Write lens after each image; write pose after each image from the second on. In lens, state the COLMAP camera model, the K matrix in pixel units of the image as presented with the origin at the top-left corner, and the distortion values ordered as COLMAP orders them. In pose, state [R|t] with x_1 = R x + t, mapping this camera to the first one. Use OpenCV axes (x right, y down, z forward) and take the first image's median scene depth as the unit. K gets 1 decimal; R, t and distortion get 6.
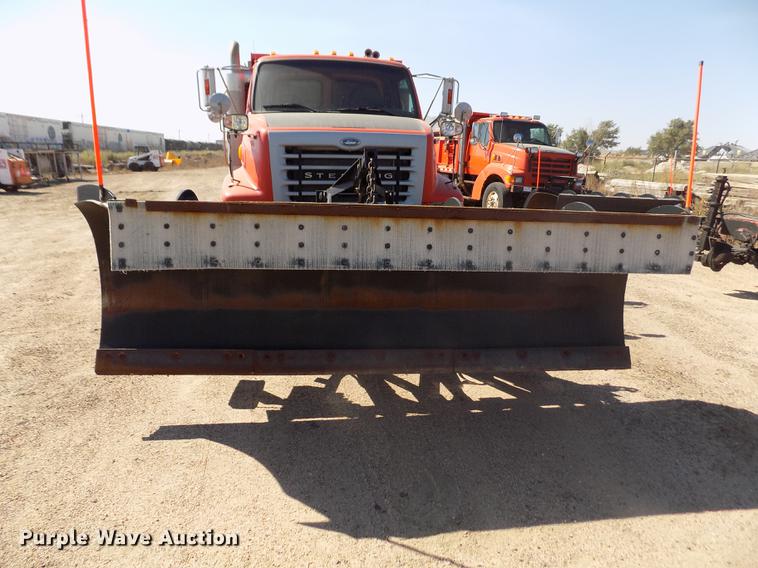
lens RADIAL K [[510.4, 0, 381.9], [0, 510.4, 278.8], [0, 0, 1]] dist [-0.064273, 0.067697]
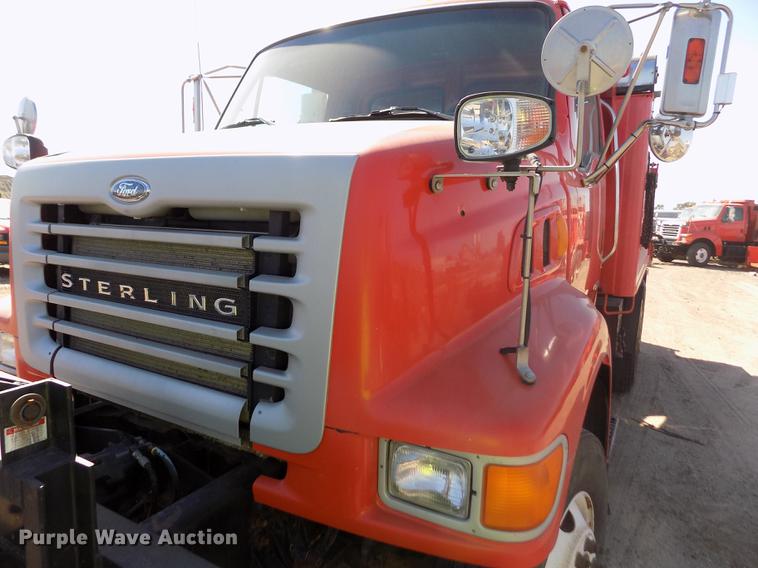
lens RADIAL K [[510.4, 0, 381.9], [0, 510.4, 278.8], [0, 0, 1]] dist [-0.064273, 0.067697]
pose [[0.773026, 0.083844, -0.628809, 0.258276], [-0.171857, 0.981839, -0.080356, -0.214274], [0.610652, 0.170183, 0.773396, 0.853788]]
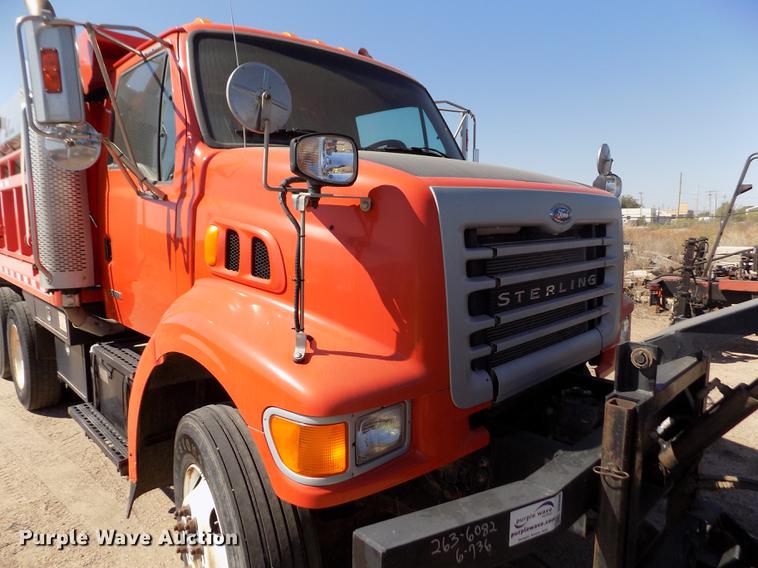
lens RADIAL K [[510.4, 0, 381.9], [0, 510.4, 278.8], [0, 0, 1]] dist [-0.064273, 0.067697]
pose [[0.823611, -0.095793, 0.559007, -0.439843], [0.167132, 0.982859, -0.077819, -0.203862], [-0.541970, 0.157520, 0.825503, 0.724067]]
